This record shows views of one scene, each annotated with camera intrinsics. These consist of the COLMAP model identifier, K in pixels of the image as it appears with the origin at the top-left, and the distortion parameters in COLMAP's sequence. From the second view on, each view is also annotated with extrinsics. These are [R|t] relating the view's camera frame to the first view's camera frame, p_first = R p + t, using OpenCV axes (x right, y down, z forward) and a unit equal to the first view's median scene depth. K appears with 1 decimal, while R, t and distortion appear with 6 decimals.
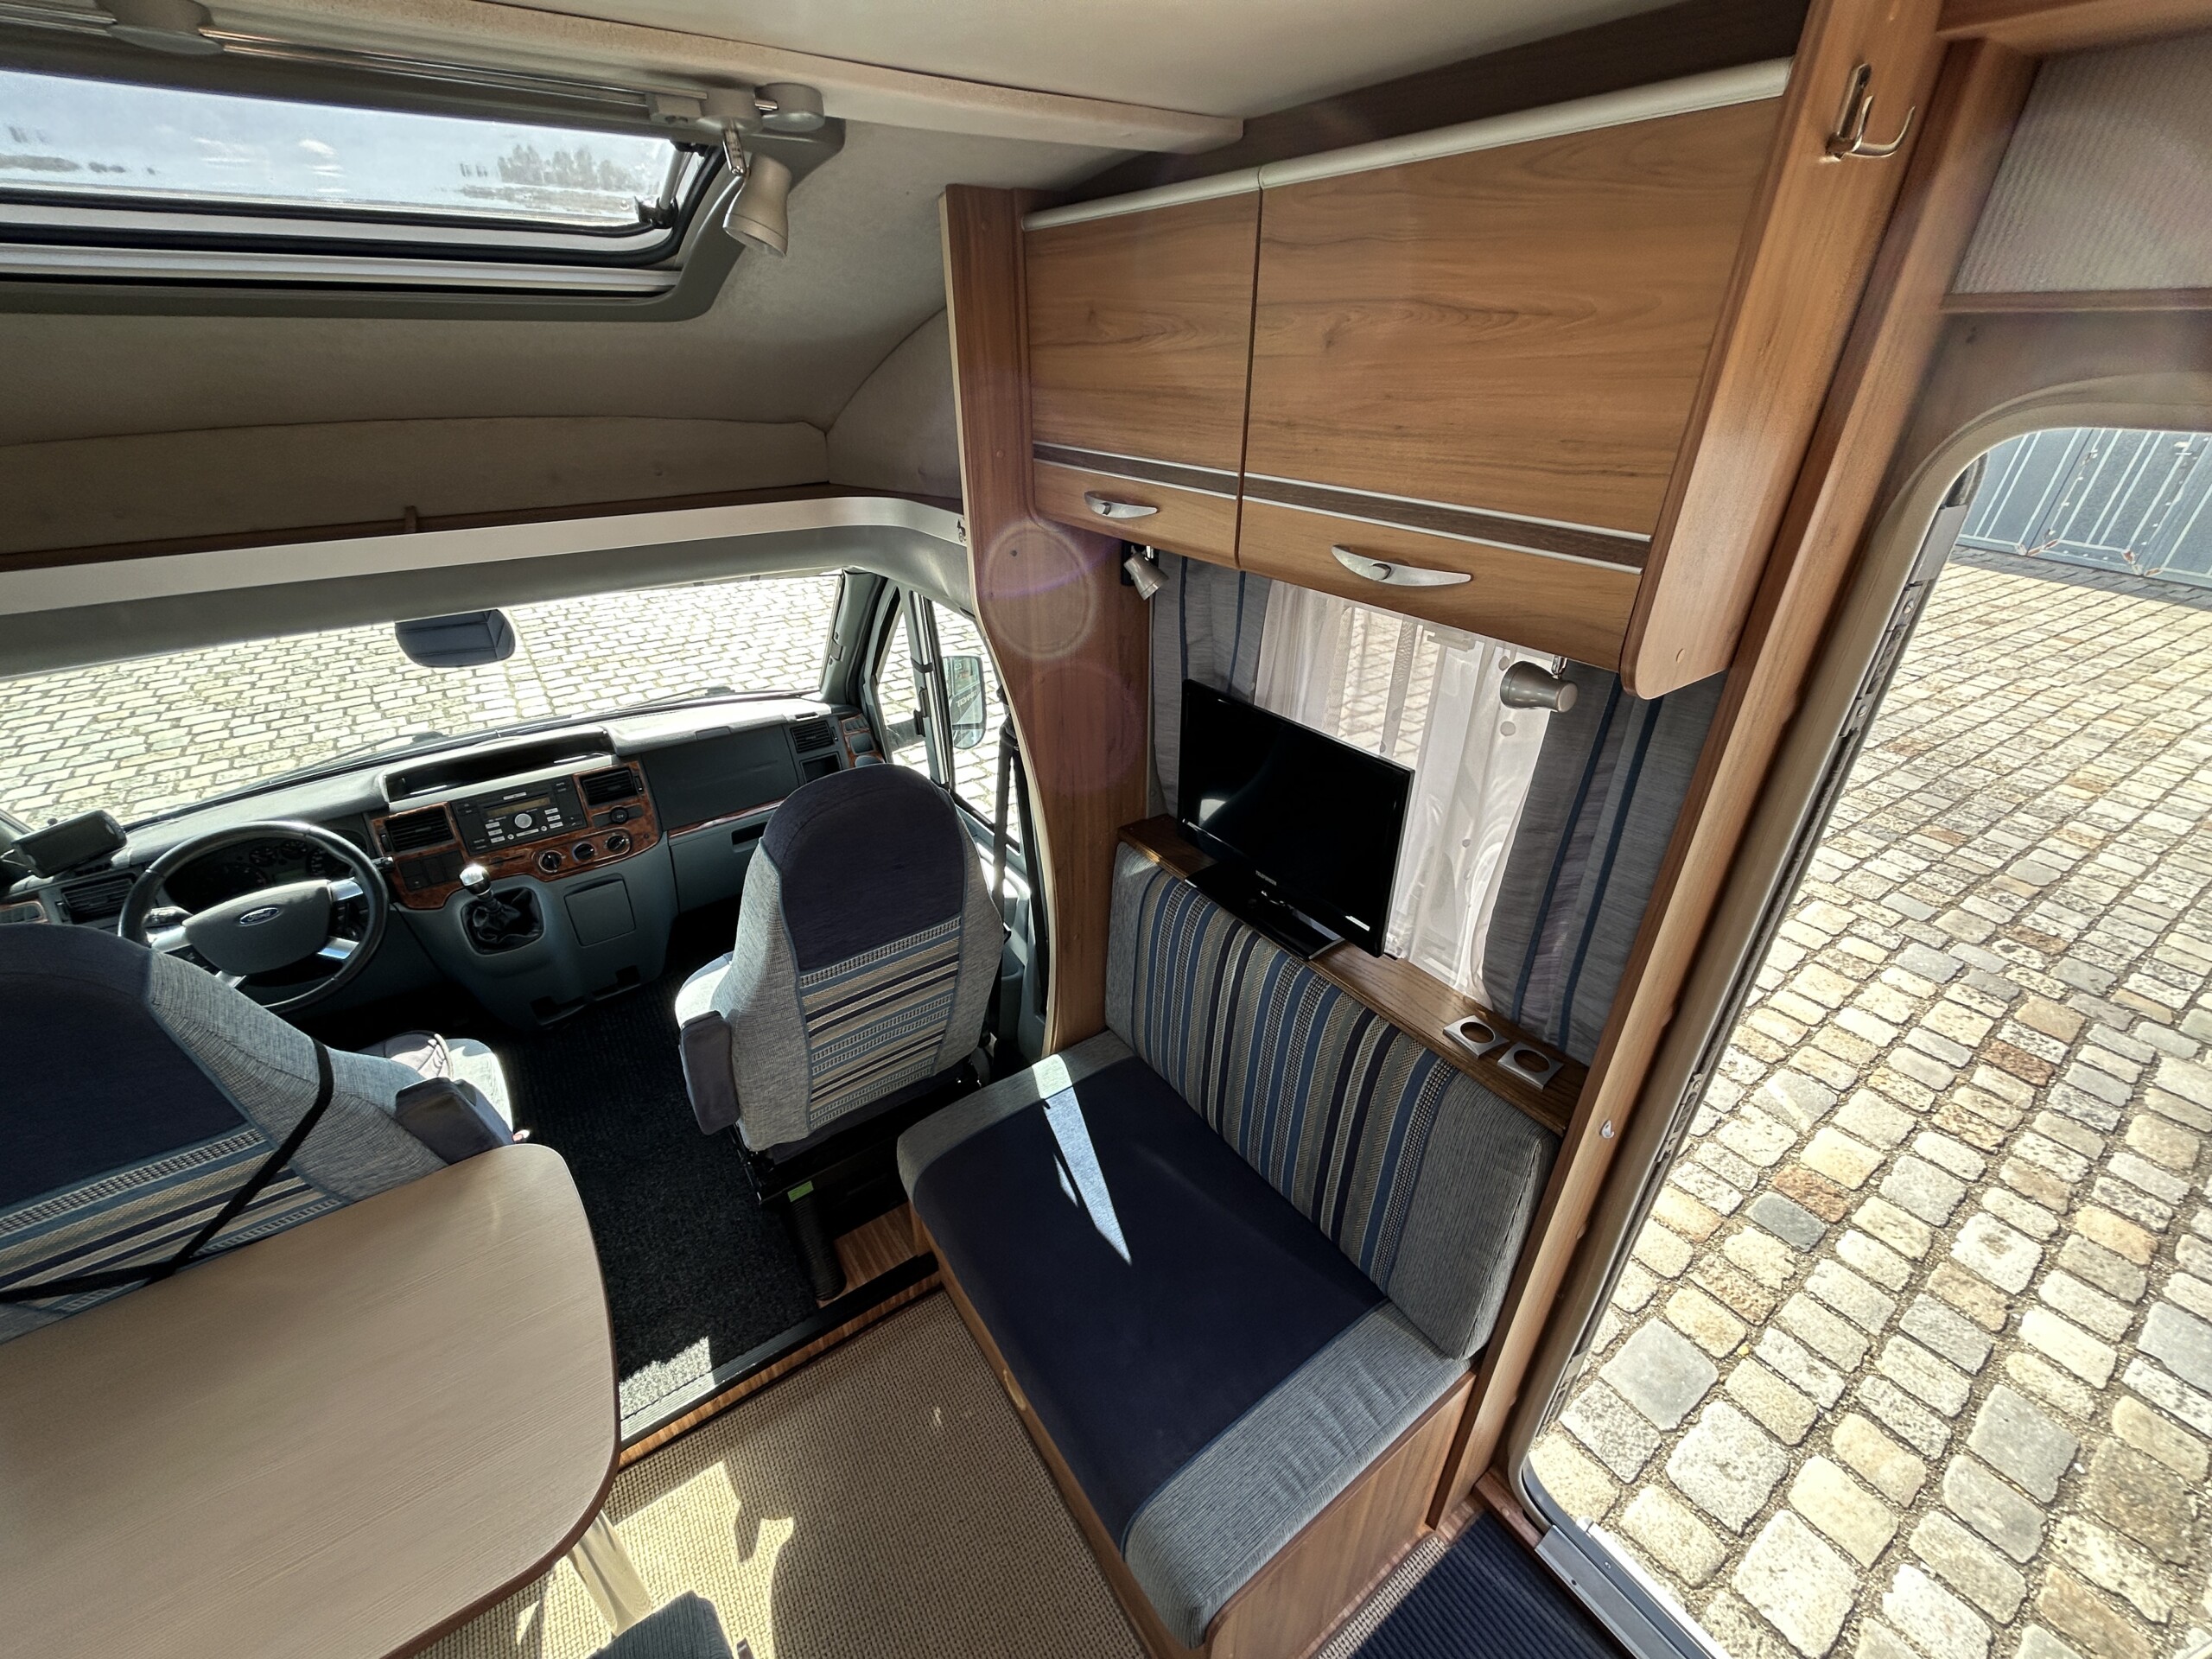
lens RADIAL K [[871.1, 0, 1076.6], [0, 871.1, 818.2], [0, 0, 1]] dist [0.009052, 0.000012]
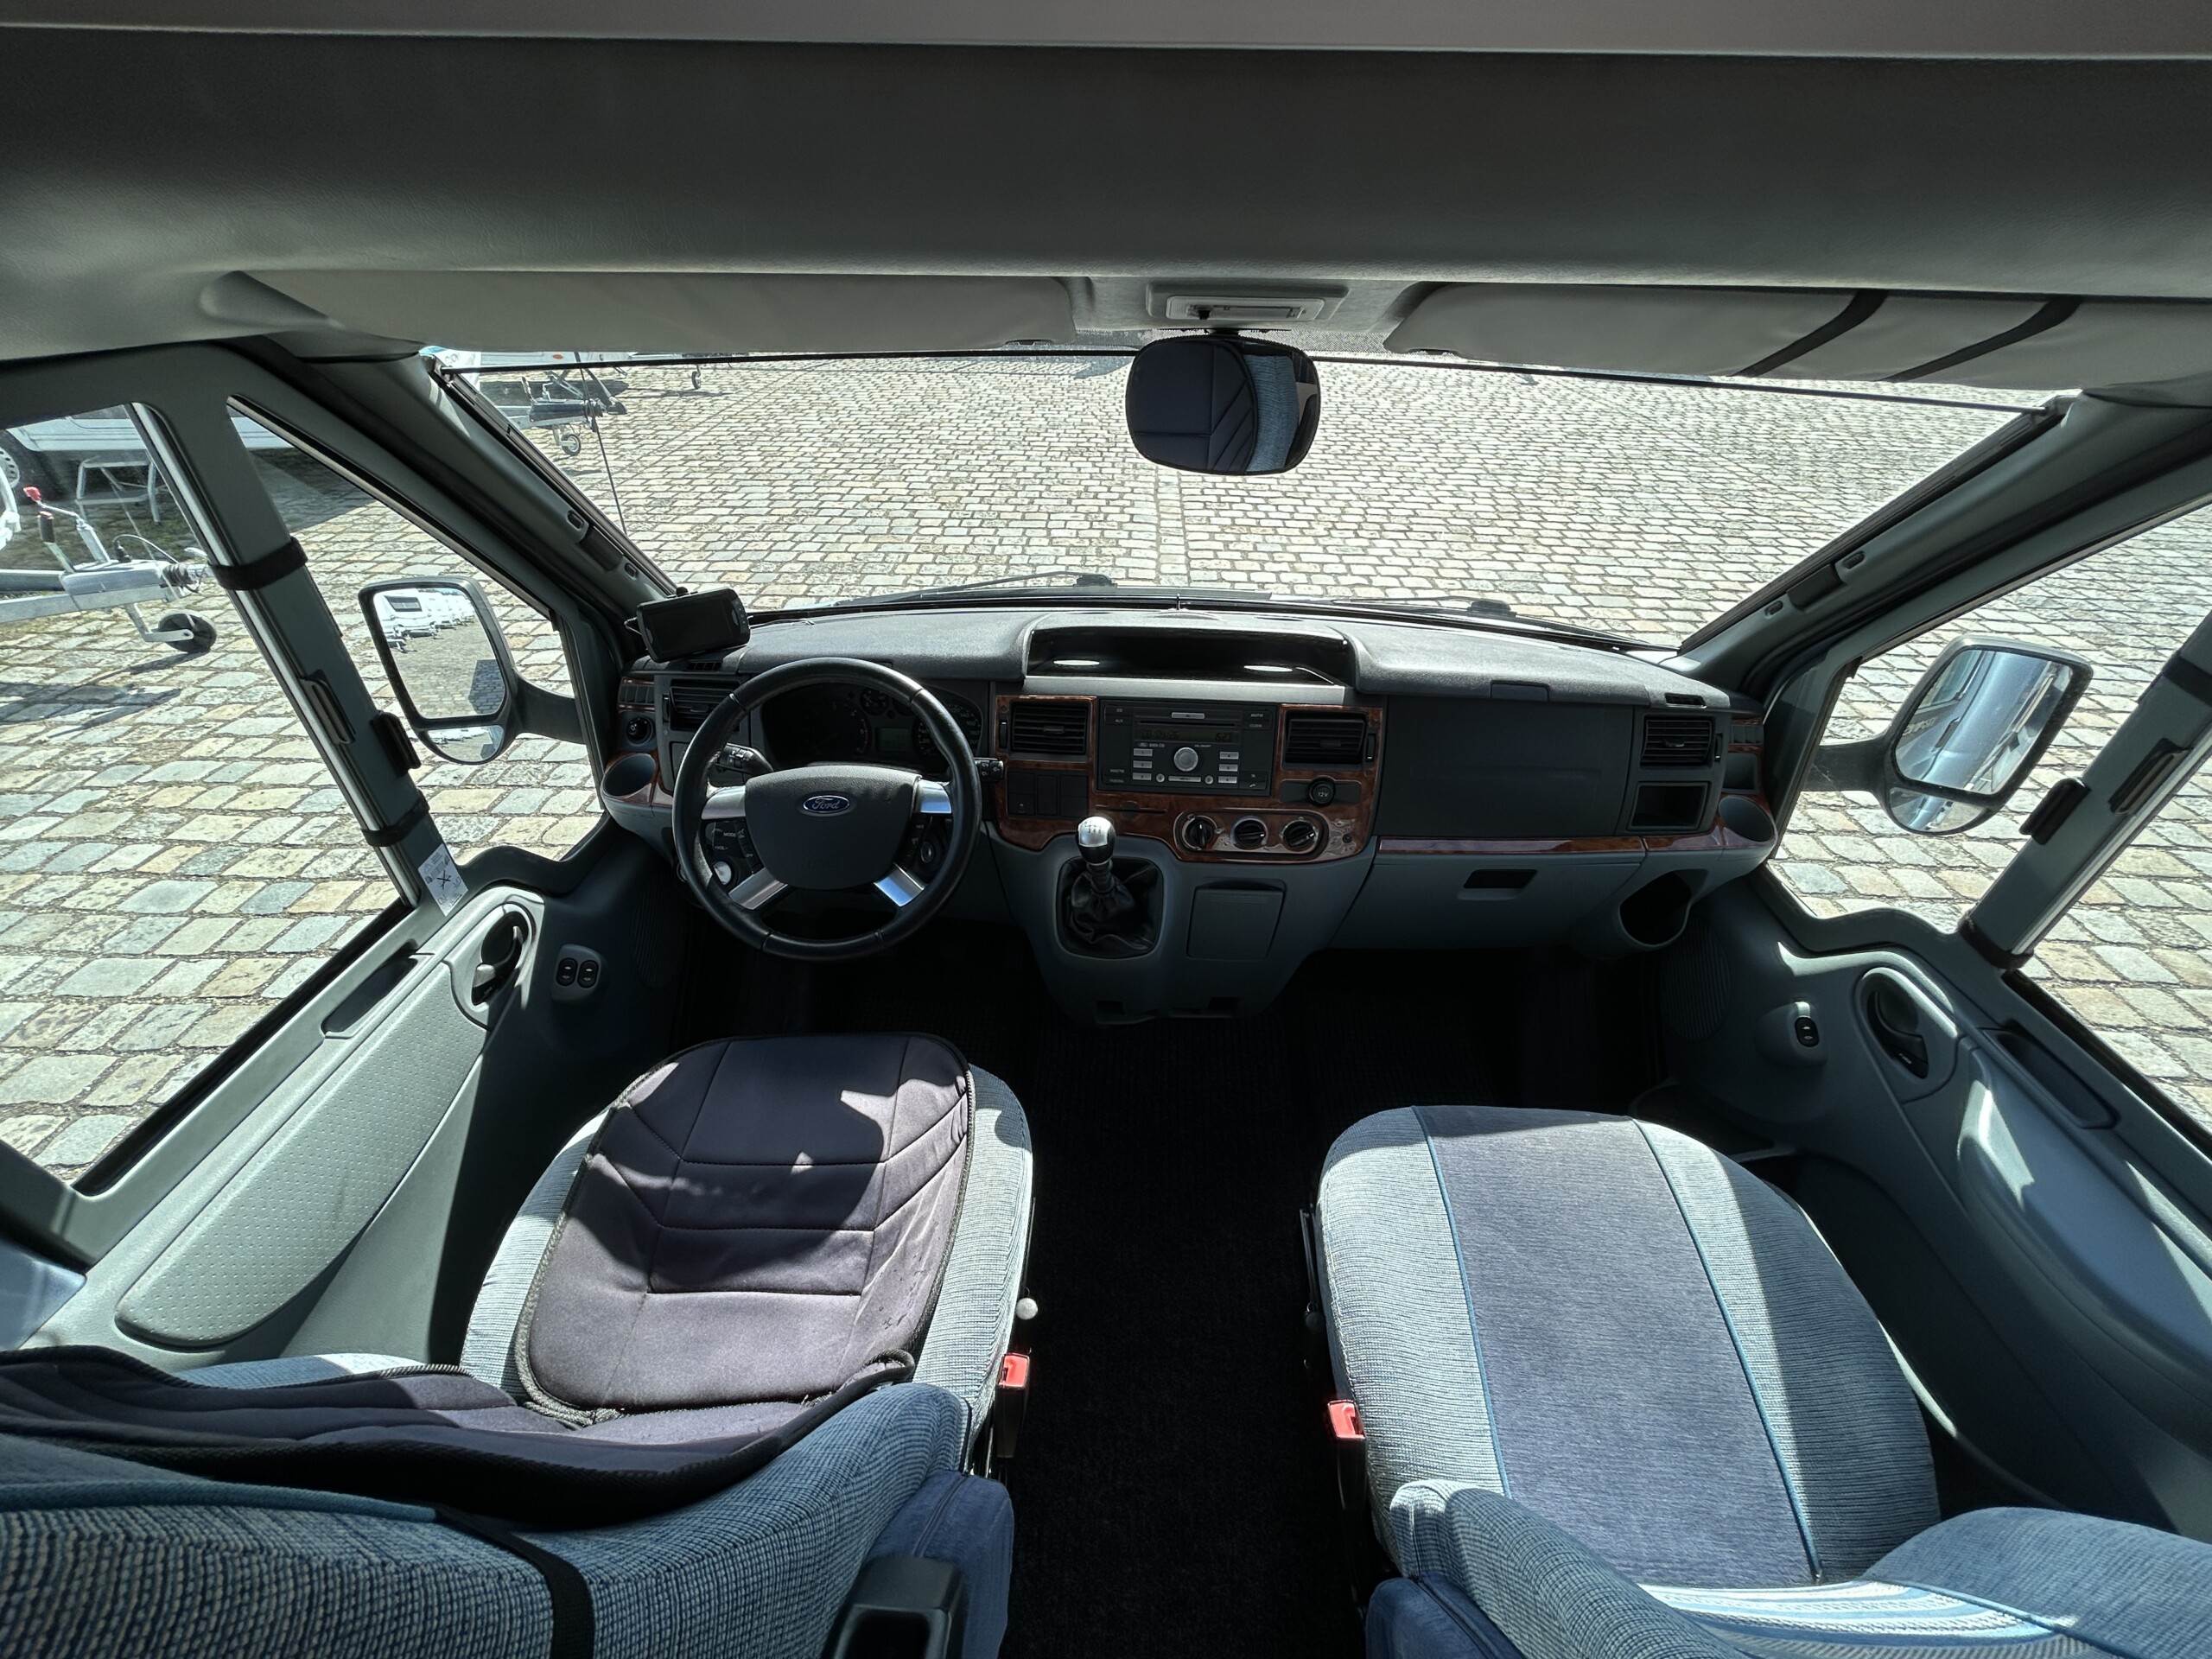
lens RADIAL K [[907.0, 0, 1106.0], [0, 907.0, 829.5], [0, 0, 1]] dist [0.001744, 0.000096]
pose [[0.798096, 0.354916, -0.486905, -0.351965], [-0.306163, 0.934881, 0.179616, -0.045592], [0.518947, 0.005722, 0.854787, 0.435607]]
